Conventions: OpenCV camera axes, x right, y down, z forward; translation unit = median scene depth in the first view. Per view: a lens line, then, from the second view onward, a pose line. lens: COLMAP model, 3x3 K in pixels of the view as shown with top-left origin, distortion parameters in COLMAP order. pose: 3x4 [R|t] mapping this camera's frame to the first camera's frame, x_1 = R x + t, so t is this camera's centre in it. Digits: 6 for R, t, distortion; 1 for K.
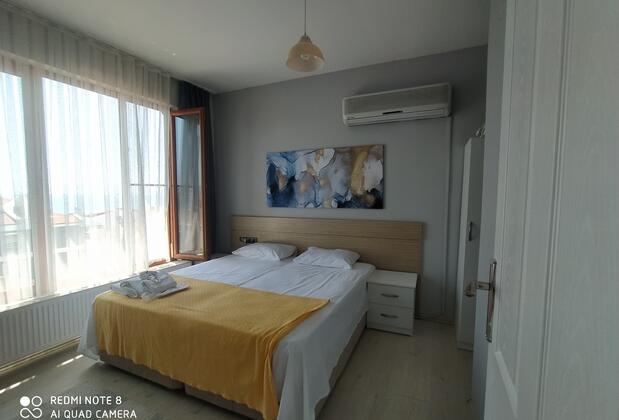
lens RADIAL K [[287.2, 0, 308.8], [0, 287.2, 210.3], [0, 0, 1]] dist [-0.022562, 0.010357]
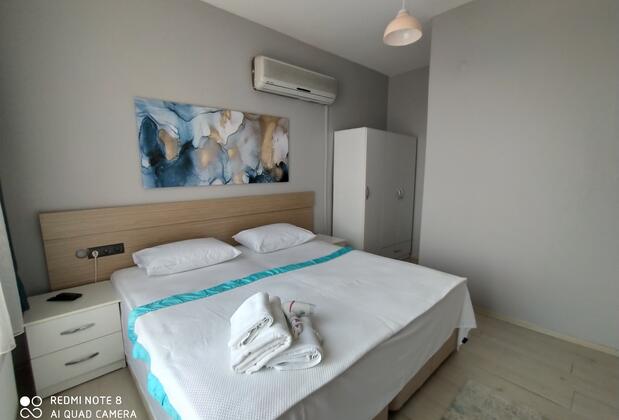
lens RADIAL K [[287.2, 0, 310.5], [0, 287.2, 209.8], [0, 0, 1]] dist [-0.022562, 0.010357]
pose [[0.387675, -0.125759, 0.913177, -0.636087], [0.060212, 0.991989, 0.111050, -0.014127], [-0.919828, 0.011933, 0.392141, 0.492883]]
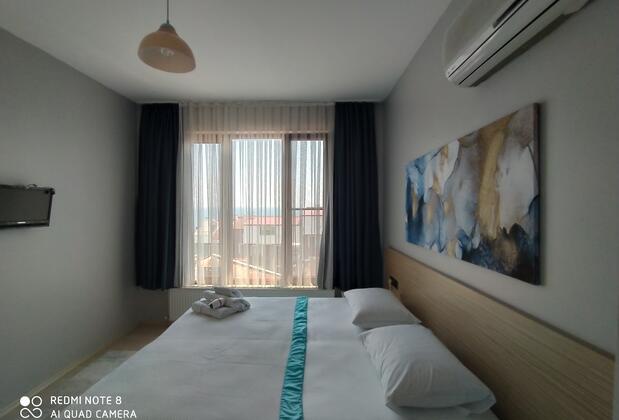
lens RADIAL K [[287.2, 0, 307.4], [0, 287.2, 211.5], [0, 0, 1]] dist [-0.022562, 0.010357]
pose [[0.398401, 0.012806, -0.917122, 0.439143], [-0.053714, 0.998512, -0.009391, -0.071696], [0.915637, 0.053003, 0.398496, 0.568463]]
